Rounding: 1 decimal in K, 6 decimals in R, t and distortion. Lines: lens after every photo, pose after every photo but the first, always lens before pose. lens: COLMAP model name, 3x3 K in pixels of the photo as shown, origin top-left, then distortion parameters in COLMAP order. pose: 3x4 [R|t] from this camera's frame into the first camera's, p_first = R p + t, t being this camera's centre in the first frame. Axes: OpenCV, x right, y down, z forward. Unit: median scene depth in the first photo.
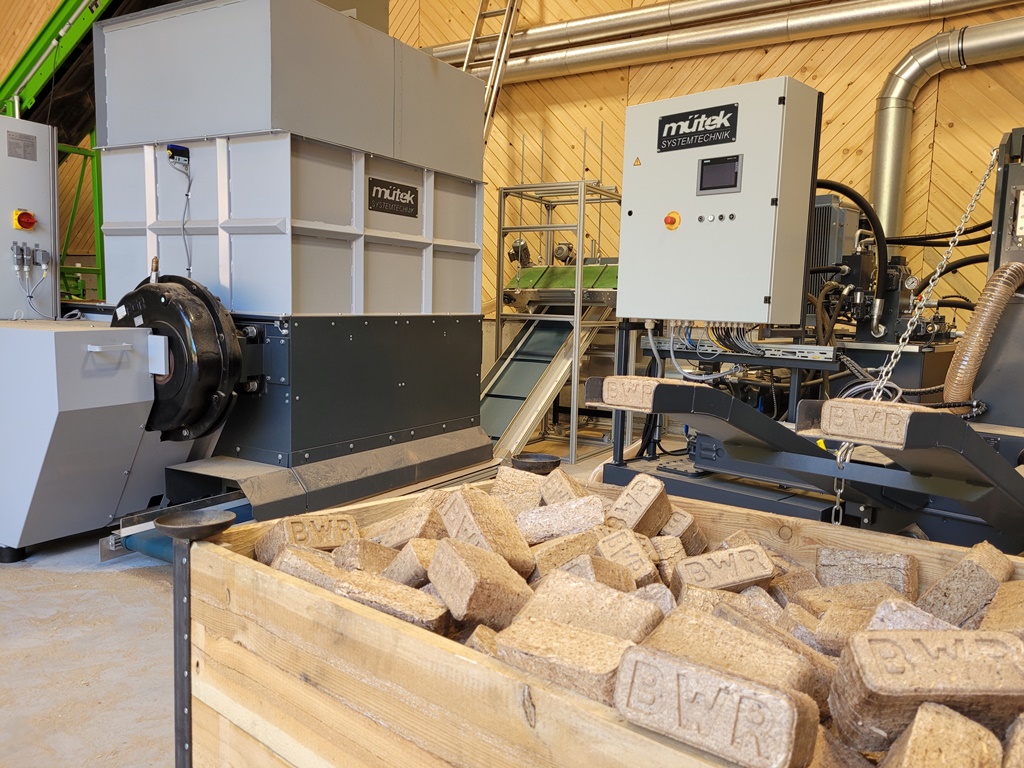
lens RADIAL K [[768.5, 0, 514.4], [0, 768.5, 381.9], [0, 0, 1]] dist [0.054885, -0.040835]
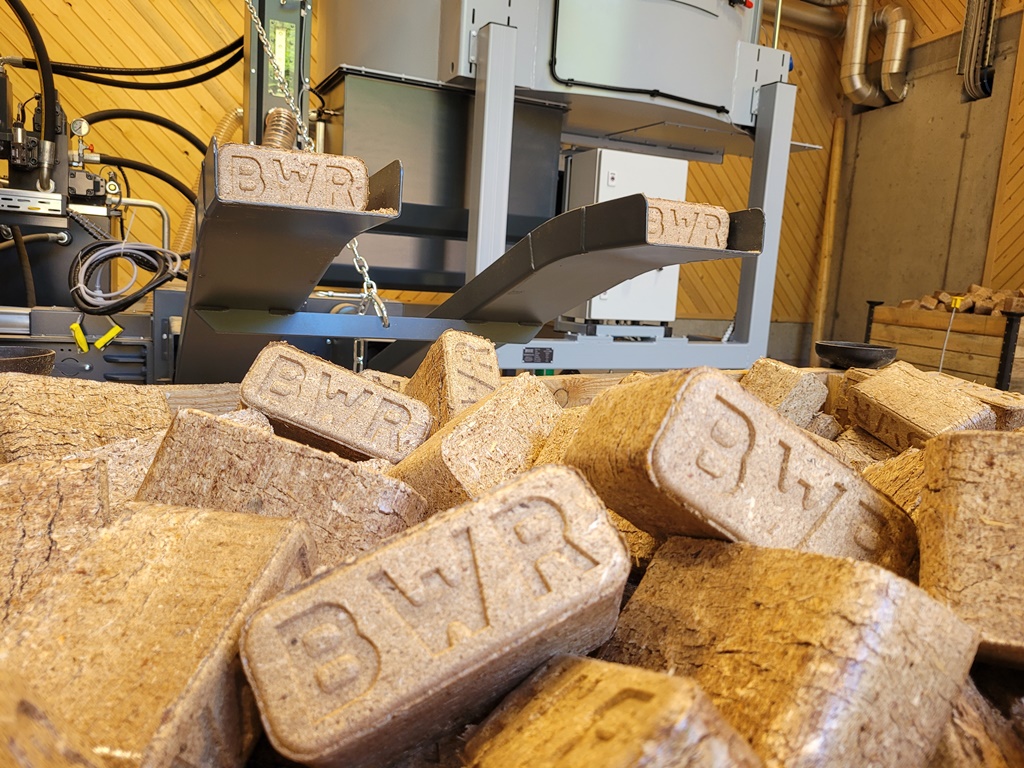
lens RADIAL K [[768.5, 0, 512.3], [0, 768.5, 379.6], [0, 0, 1]] dist [0.054885, -0.040835]
pose [[0.355632, -0.142129, 0.923756, -0.100842], [0.031497, 0.989631, 0.140139, 0.029710], [-0.934095, -0.020742, 0.356421, 0.306253]]
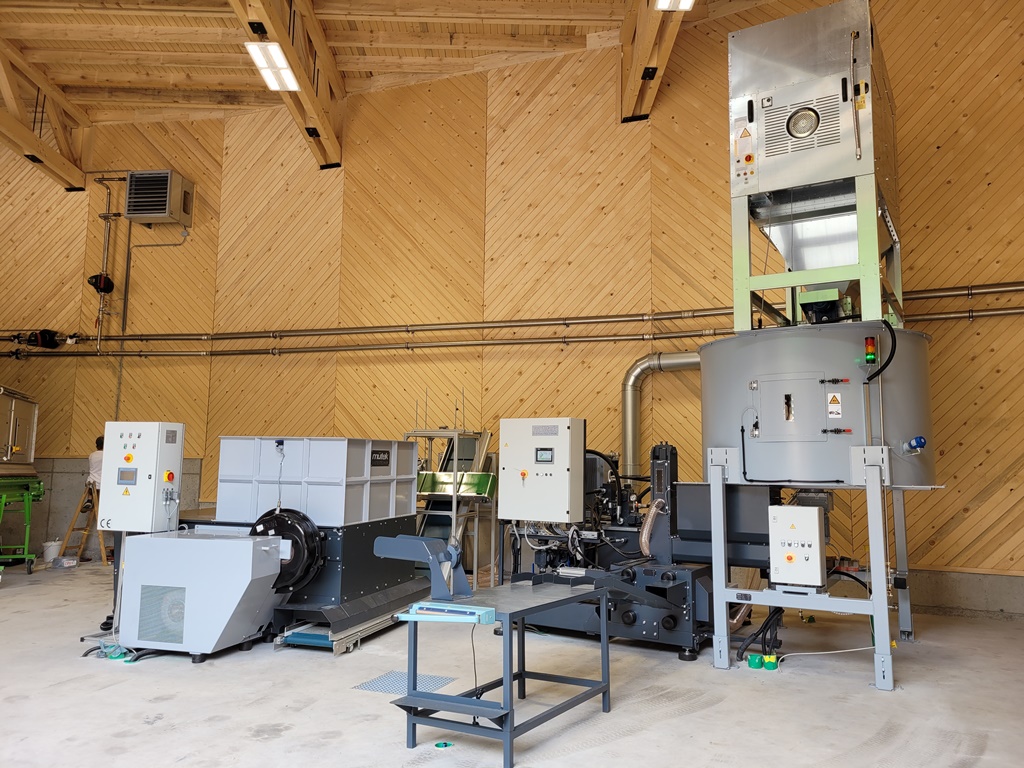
lens RADIAL K [[768.5, 0, 521.6], [0, 768.5, 379.7], [0, 0, 1]] dist [0.054885, -0.040835]
pose [[0.971125, 0.009837, 0.238370, -0.289673], [0.040017, 0.978277, -0.203402, -0.027127], [-0.235193, 0.207067, 0.949635, -0.996355]]
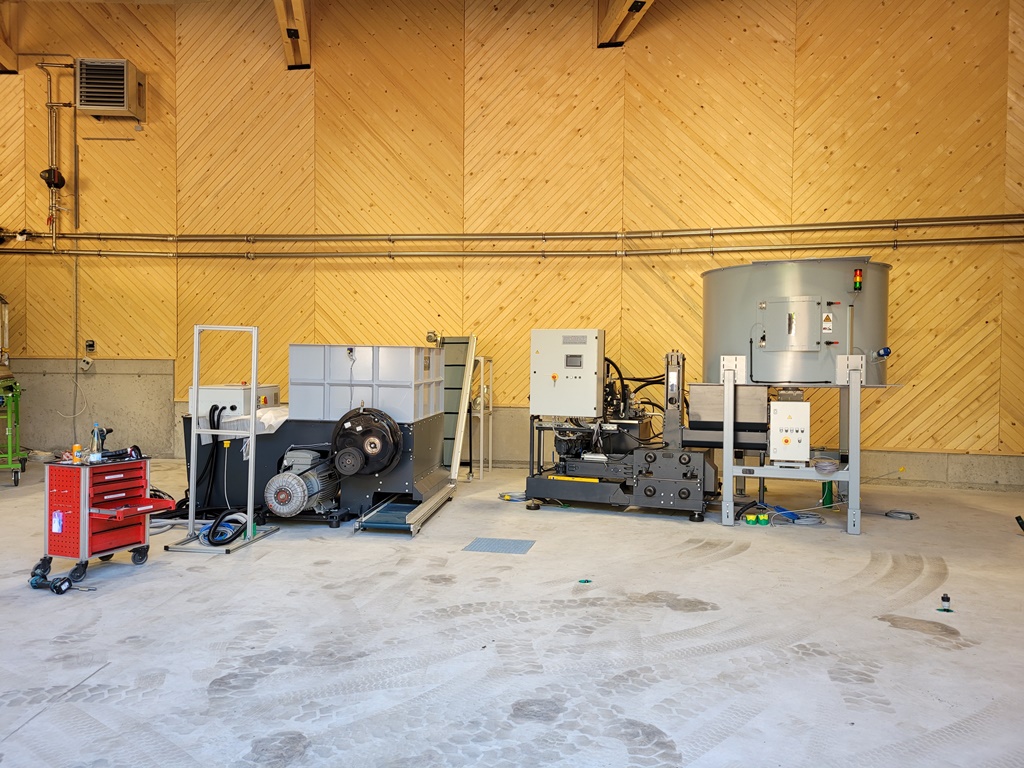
lens RADIAL K [[768.5, 0, 511.1], [0, 768.5, 384.3], [0, 0, 1]] dist [0.054885, -0.040835]
pose [[0.913993, -0.029307, 0.404671, -0.862777], [0.056732, 0.996821, -0.055943, -0.047358], [-0.401745, 0.074089, 0.912750, -1.127432]]
